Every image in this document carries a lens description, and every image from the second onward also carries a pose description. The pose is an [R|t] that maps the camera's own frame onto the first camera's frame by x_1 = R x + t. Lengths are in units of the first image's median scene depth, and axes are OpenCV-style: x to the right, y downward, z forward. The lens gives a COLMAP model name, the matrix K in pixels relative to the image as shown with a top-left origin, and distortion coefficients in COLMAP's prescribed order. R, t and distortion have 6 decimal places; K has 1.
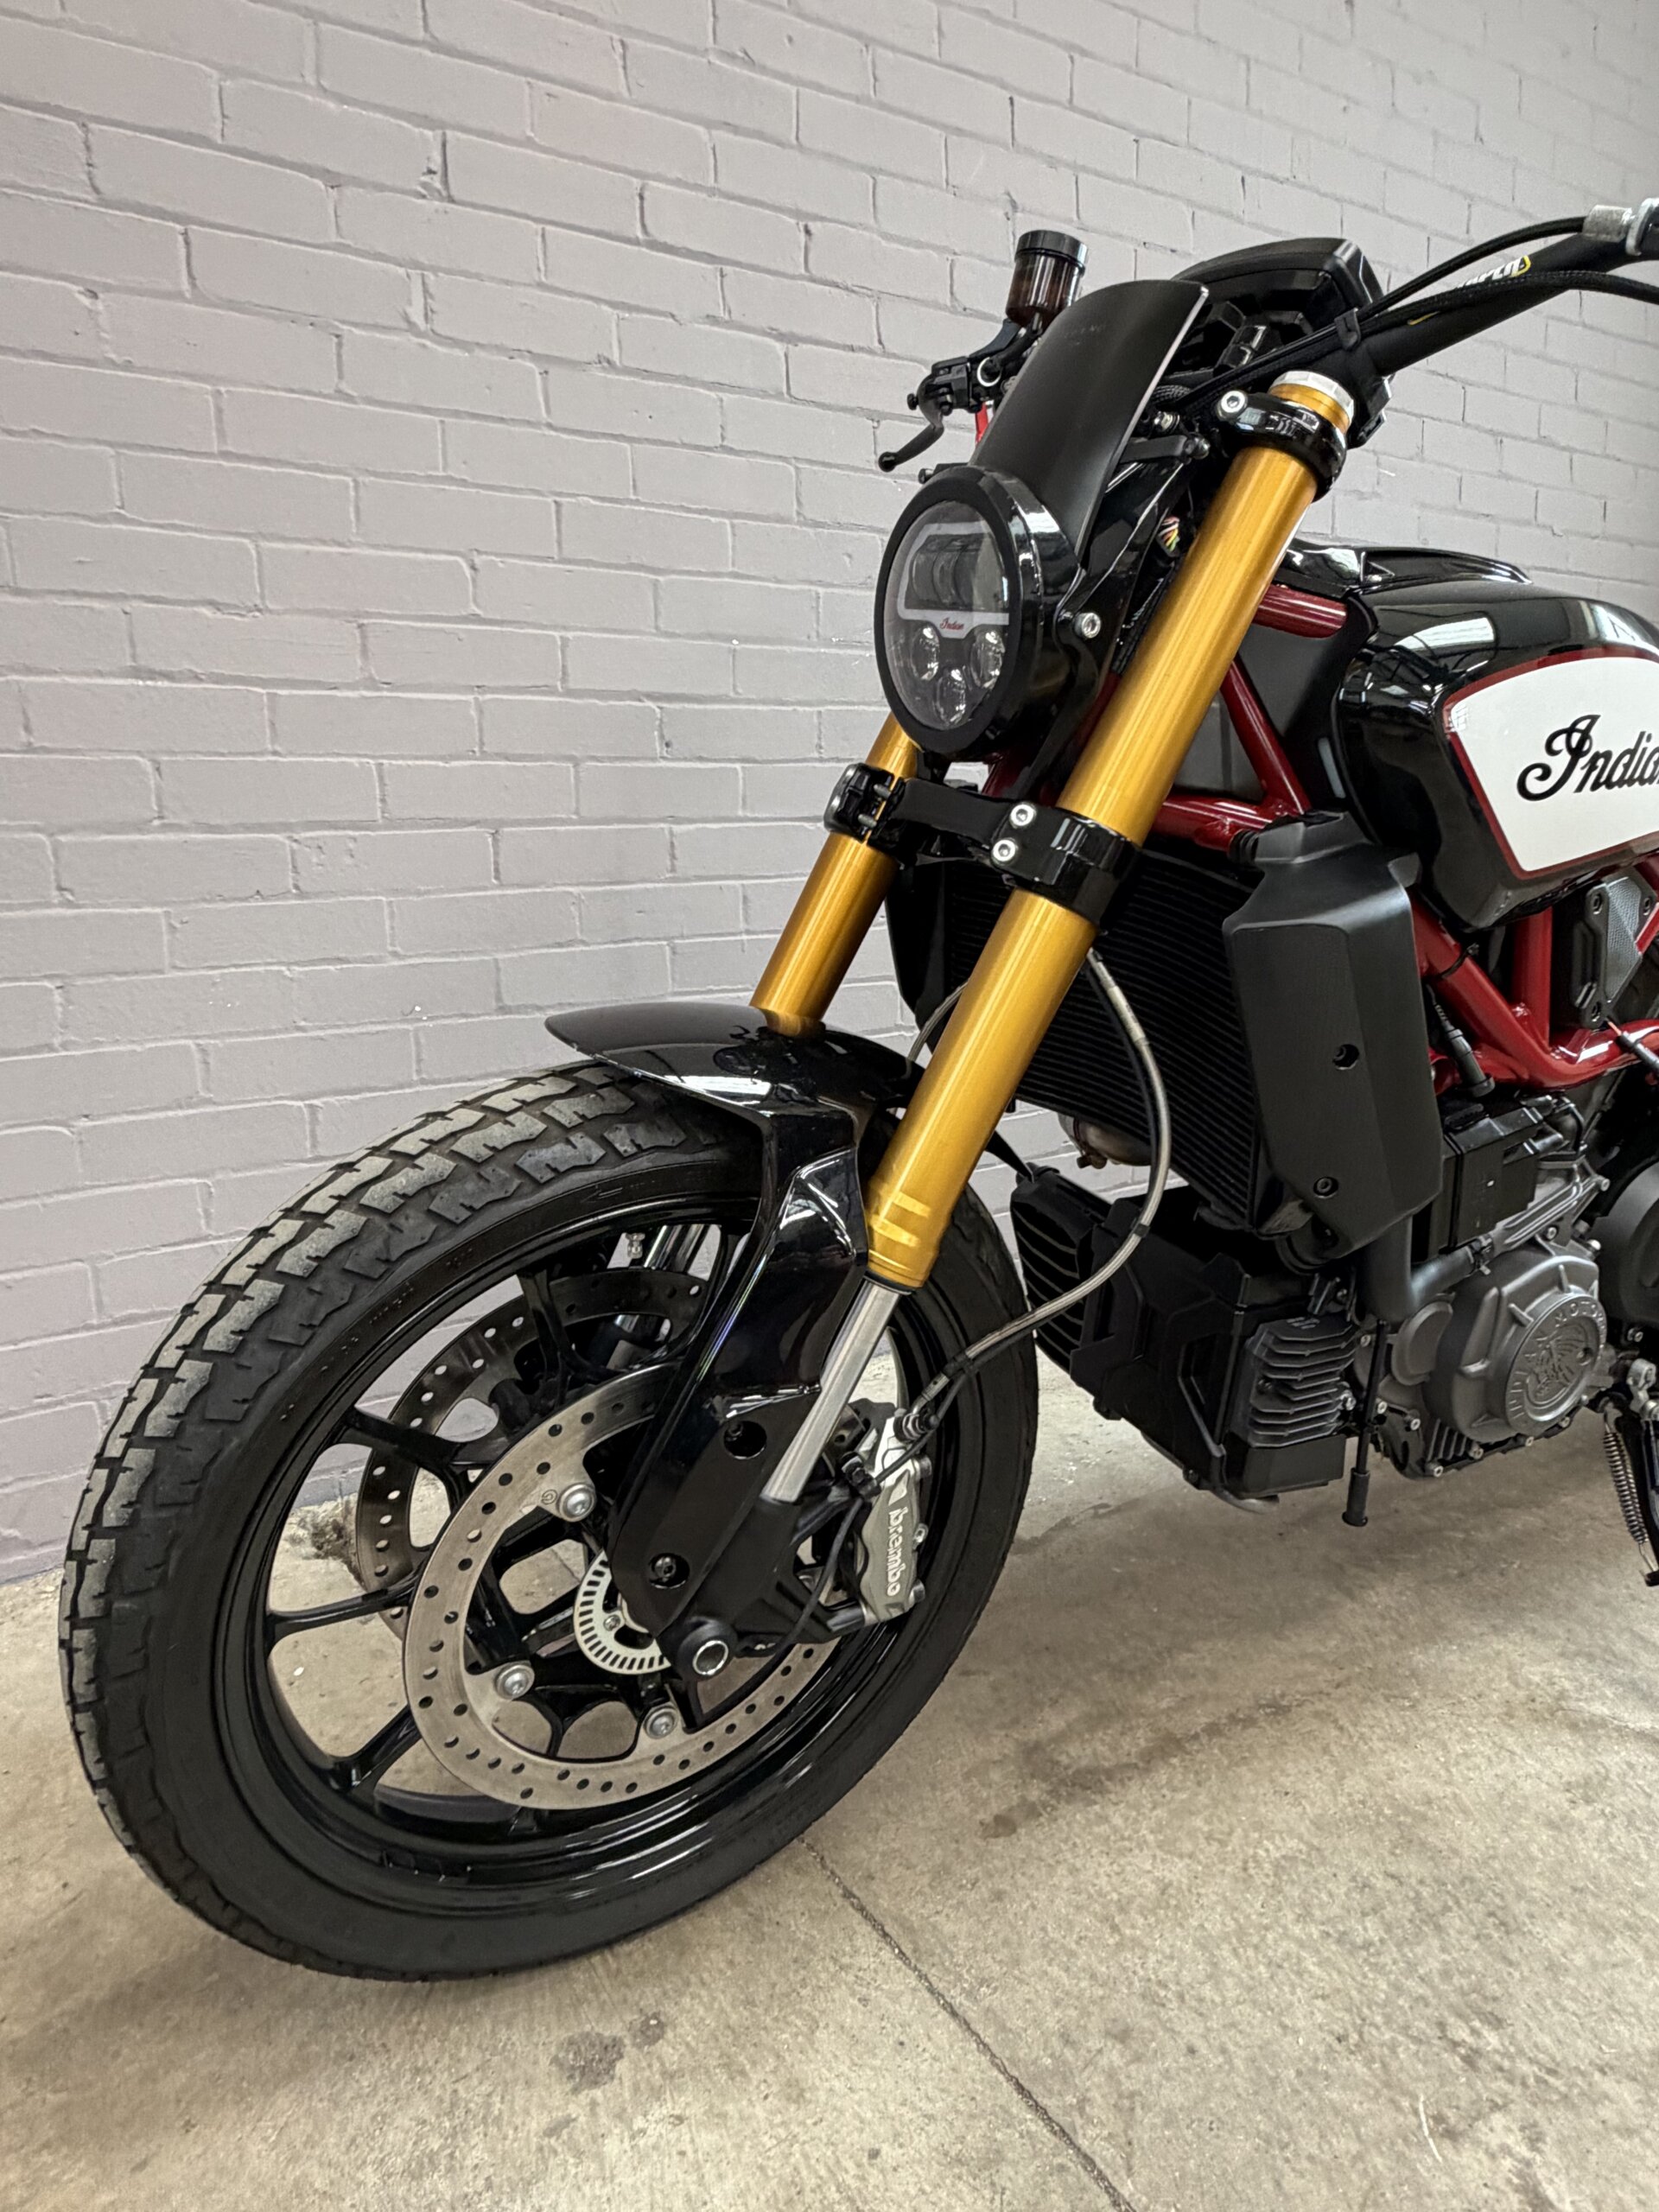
lens RADIAL K [[1384.0, 0, 836.8], [0, 1384.0, 1081.2], [0, 0, 1]] dist [-0.006279, 0.005591]
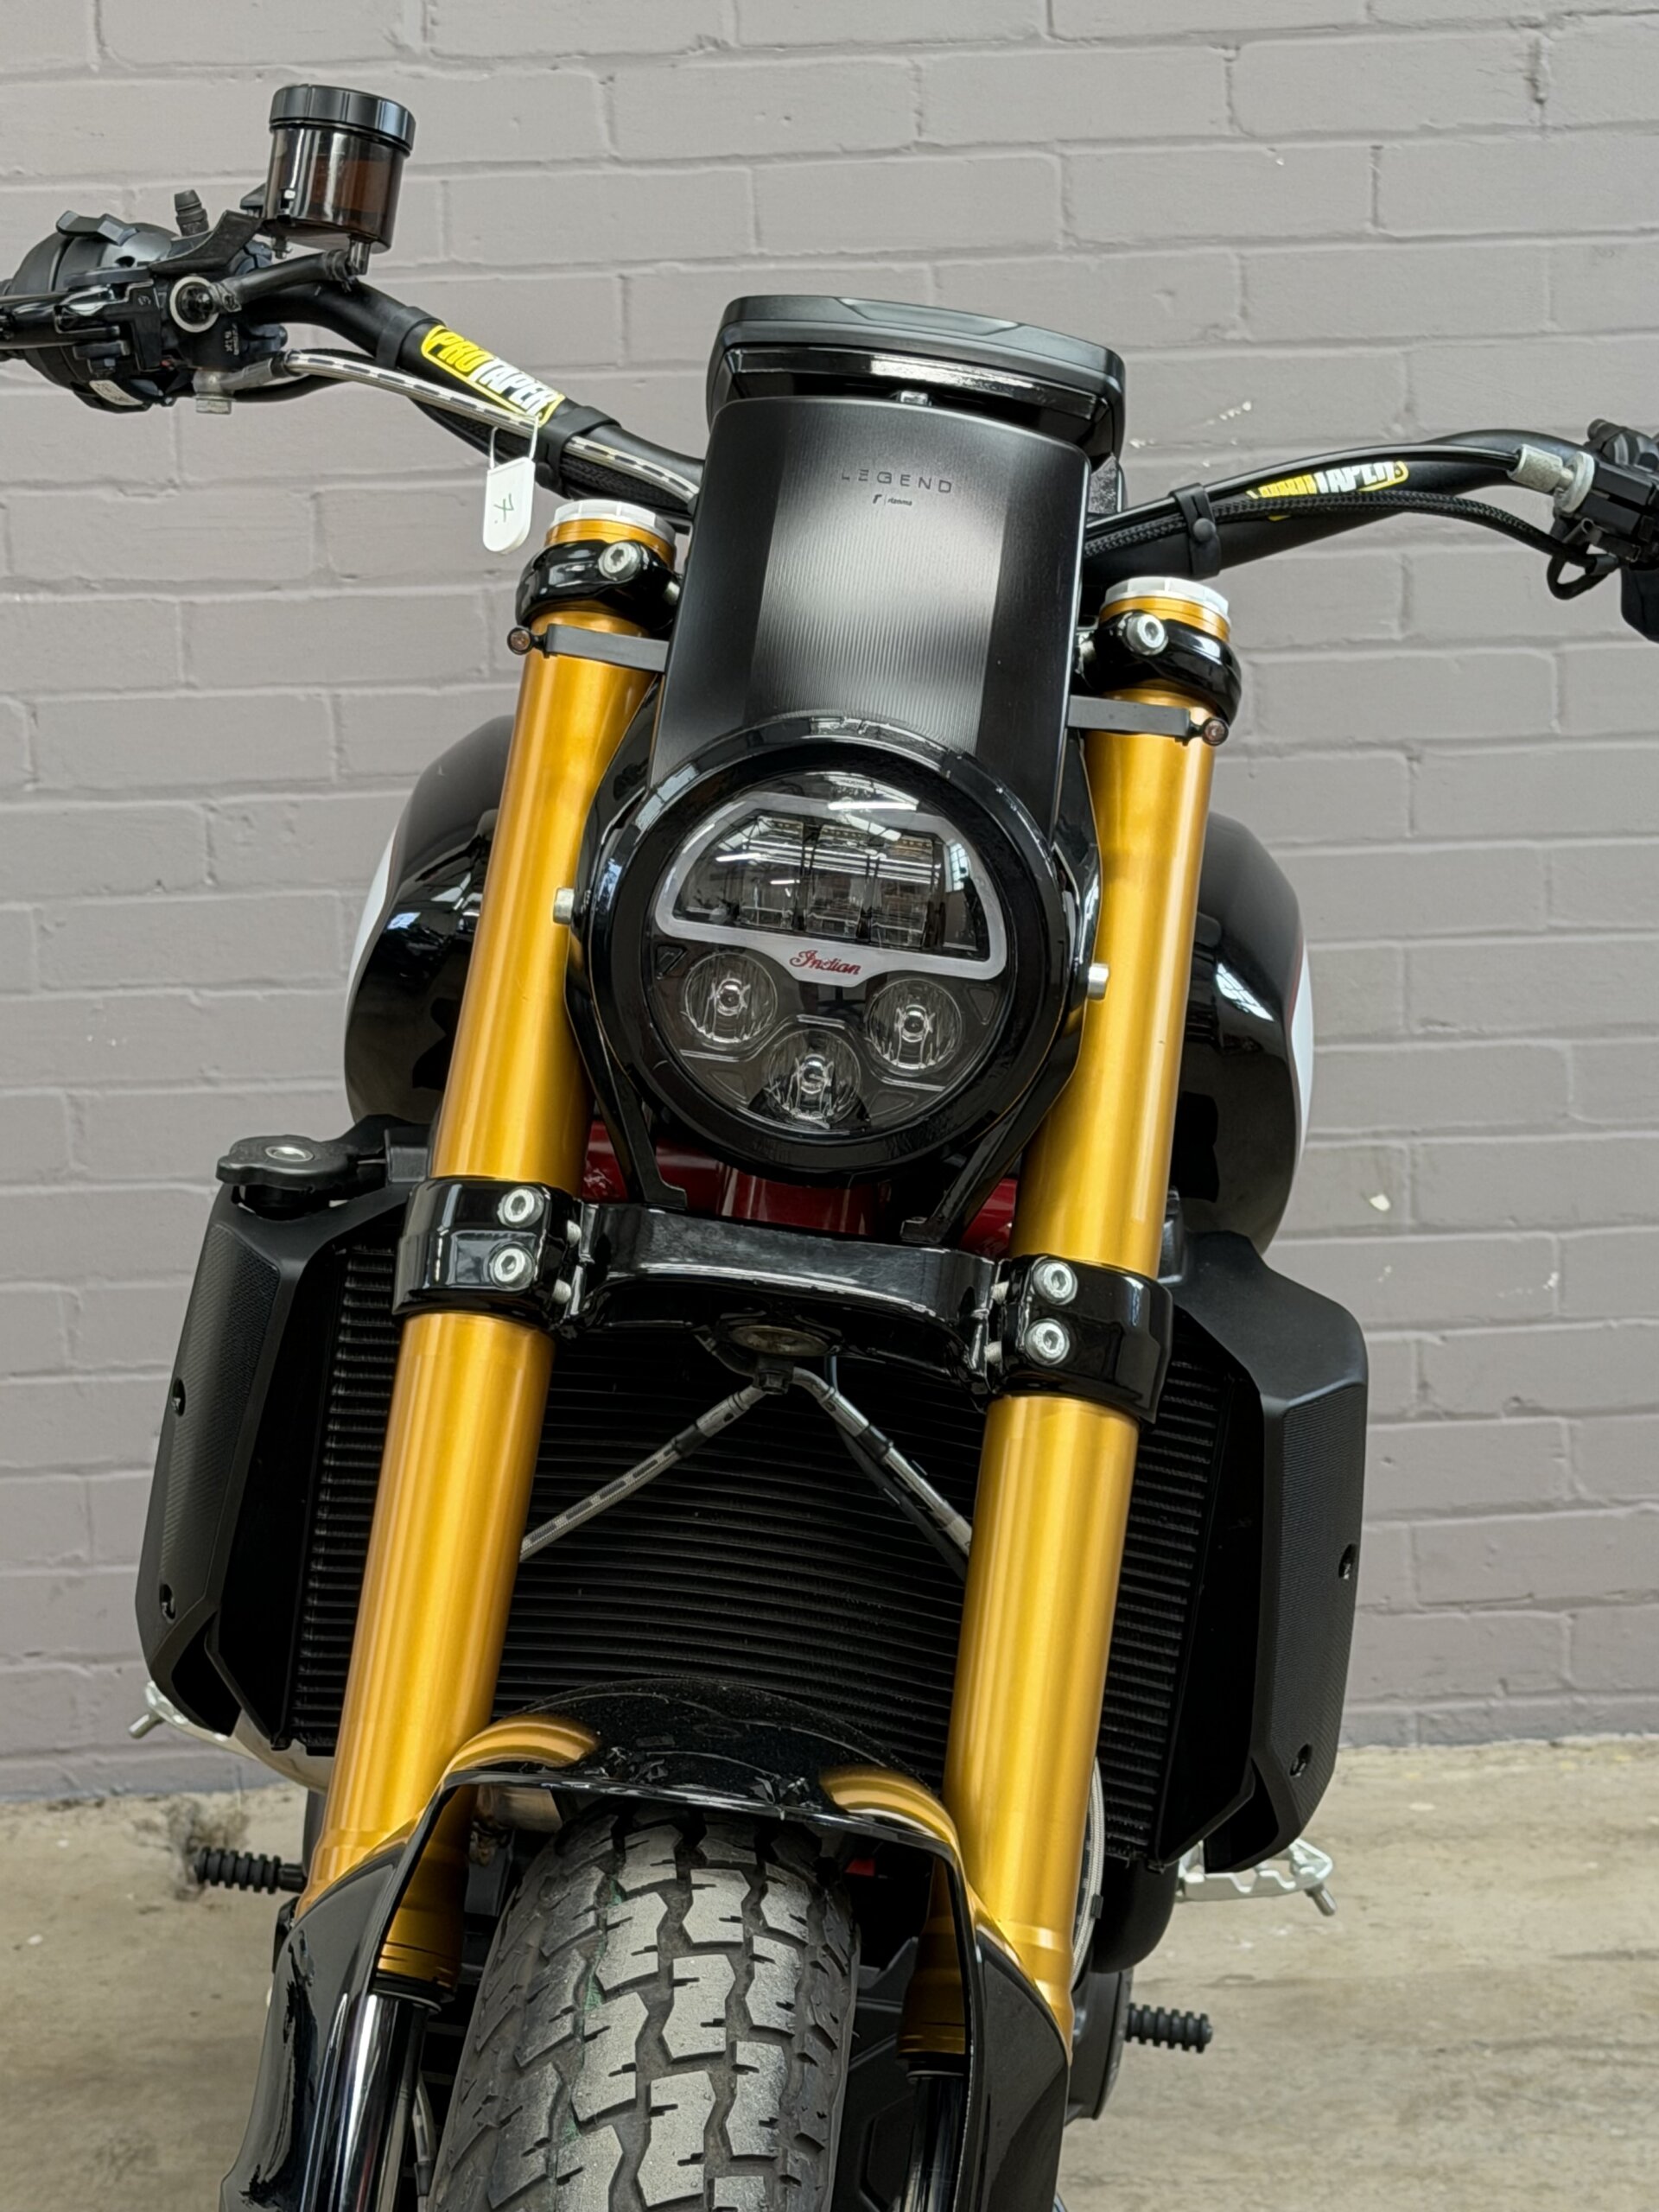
lens RADIAL K [[4916.7, 0, 787.6], [0, 4916.7, 1130.4], [0, 0, 1]] dist [0.124456, 0.000000]
pose [[0.856532, 0.073055, -0.510897, 1.140554], [-0.074281, 0.997074, 0.018041, -0.081424], [0.510720, 0.022497, 0.859453, -0.977953]]
